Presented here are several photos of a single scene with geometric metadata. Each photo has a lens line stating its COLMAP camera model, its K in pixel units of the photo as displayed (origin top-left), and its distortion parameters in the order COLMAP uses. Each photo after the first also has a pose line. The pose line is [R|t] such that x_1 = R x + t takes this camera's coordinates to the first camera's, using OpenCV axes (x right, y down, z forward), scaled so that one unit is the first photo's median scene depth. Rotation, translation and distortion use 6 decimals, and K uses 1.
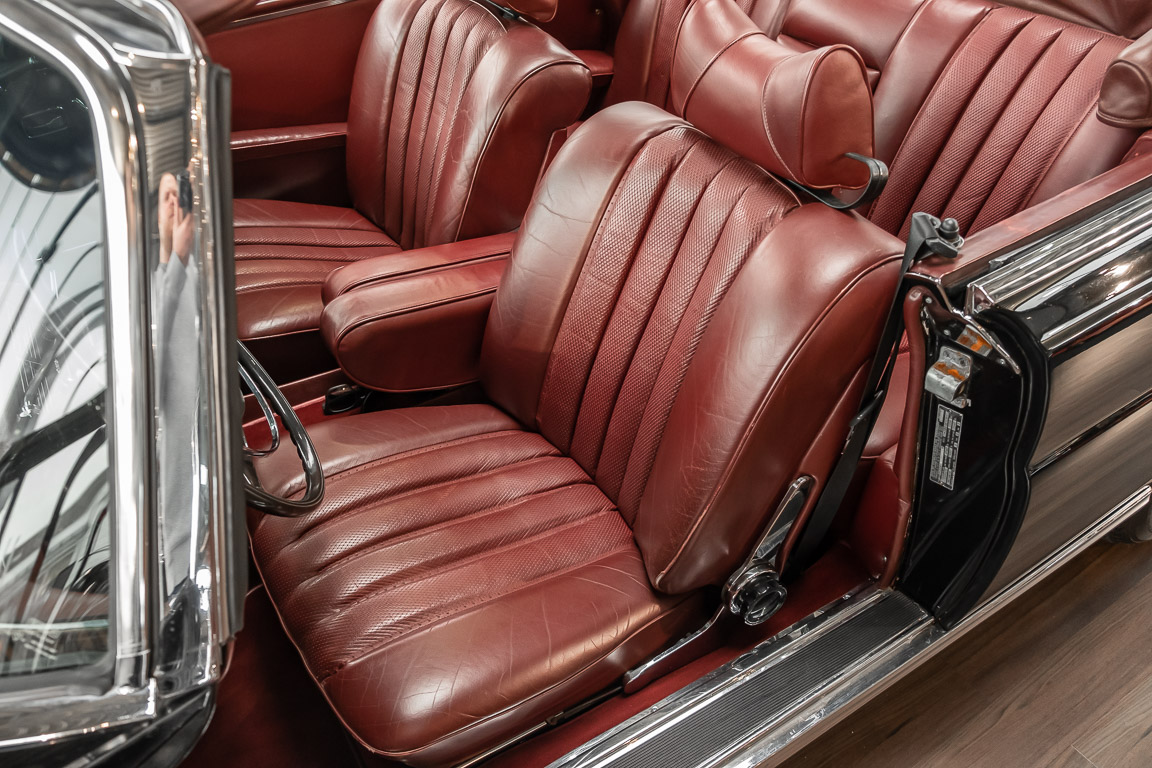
lens RADIAL K [[901.1, 0, 575.4], [0, 901.1, 380.8], [0, 0, 1]] dist [-0.032013, 0.011436]
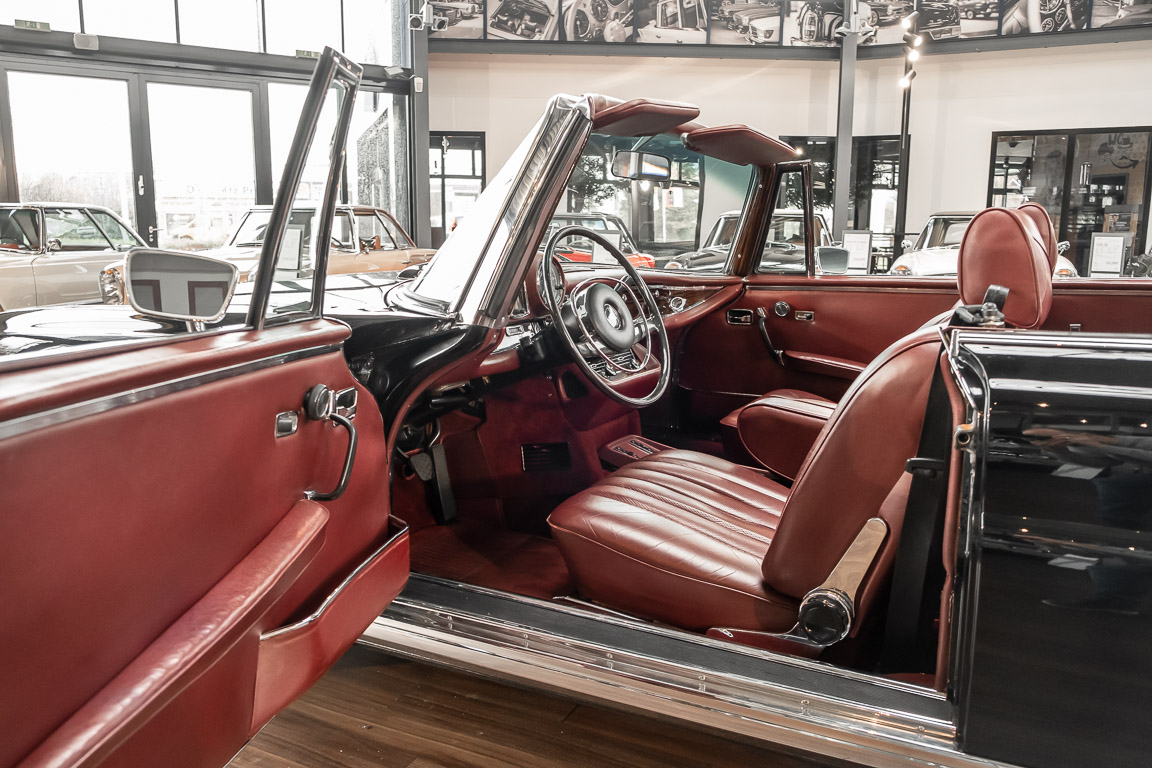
lens RADIAL K [[892.7, 0, 572.8], [0, 892.7, 387.6], [0, 0, 1]] dist [-0.022477, 0.002446]
pose [[0.503953, 0.187151, -0.843211, 0.811132], [-0.568804, 0.806575, -0.160931, 0.311217], [0.649995, 0.560724, 0.512929, 0.014395]]
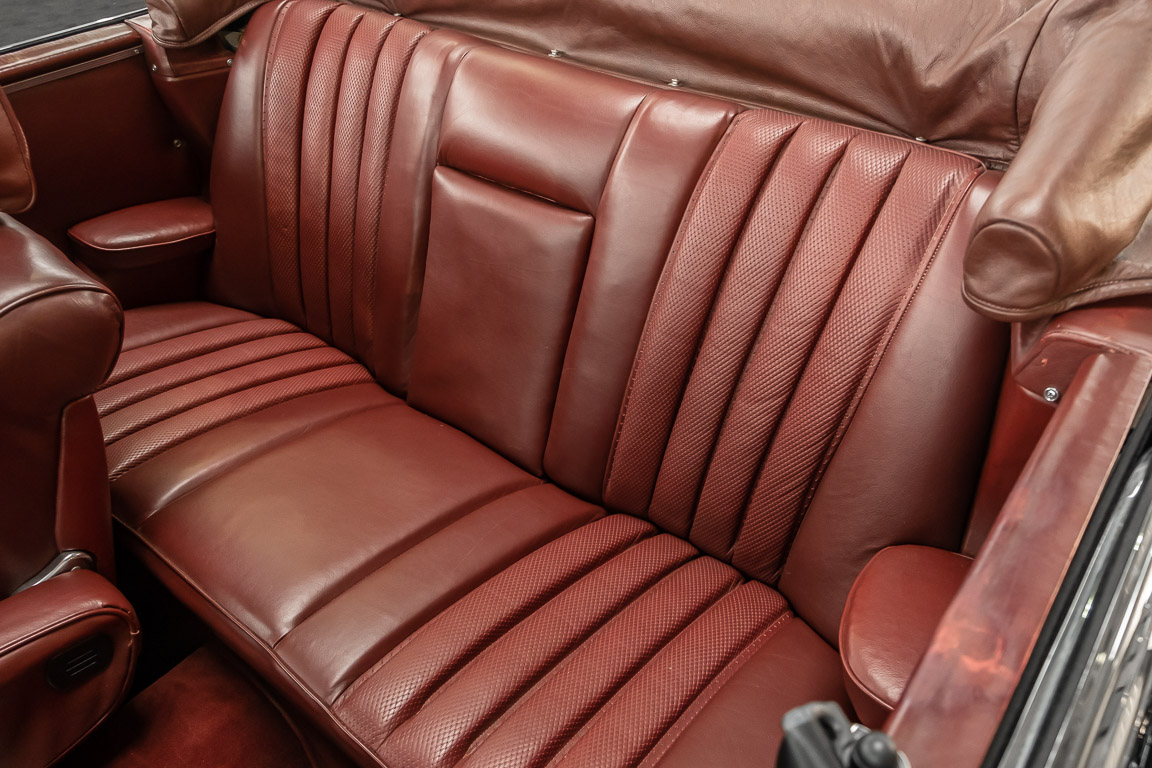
lens RADIAL K [[896.0, 0, 580.3], [0, 896.0, 387.8], [0, 0, 1]] dist [-0.020714, 0.002307]
pose [[0.940513, -0.191028, 0.280970, 0.137326], [0.202343, 0.979247, -0.011541, -0.245469], [-0.272934, 0.067707, 0.959647, 0.426078]]
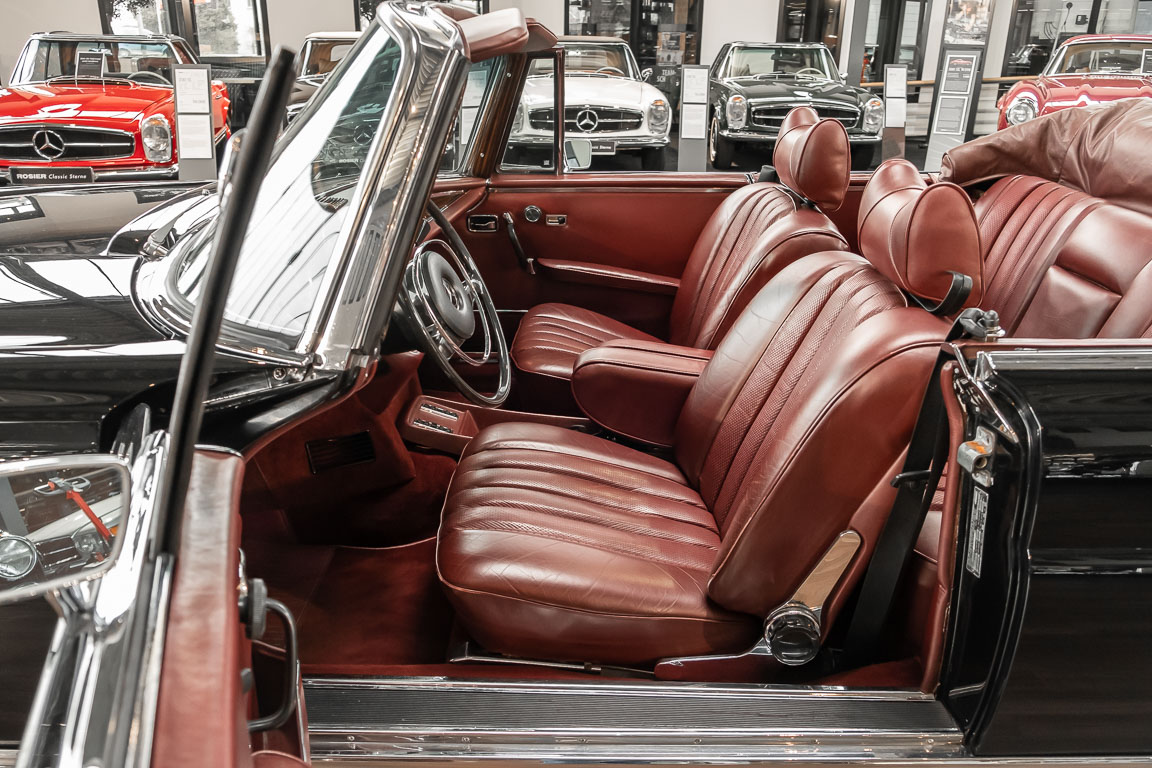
lens RADIAL K [[896.0, 0, 580.3], [0, 896.0, 387.8], [0, 0, 1]] dist [-0.020714, 0.002307]
pose [[0.848330, 0.236399, -0.473764, 0.361135], [-0.370805, 0.903978, -0.212903, 0.246865], [0.377942, 0.356286, 0.854529, -0.126953]]
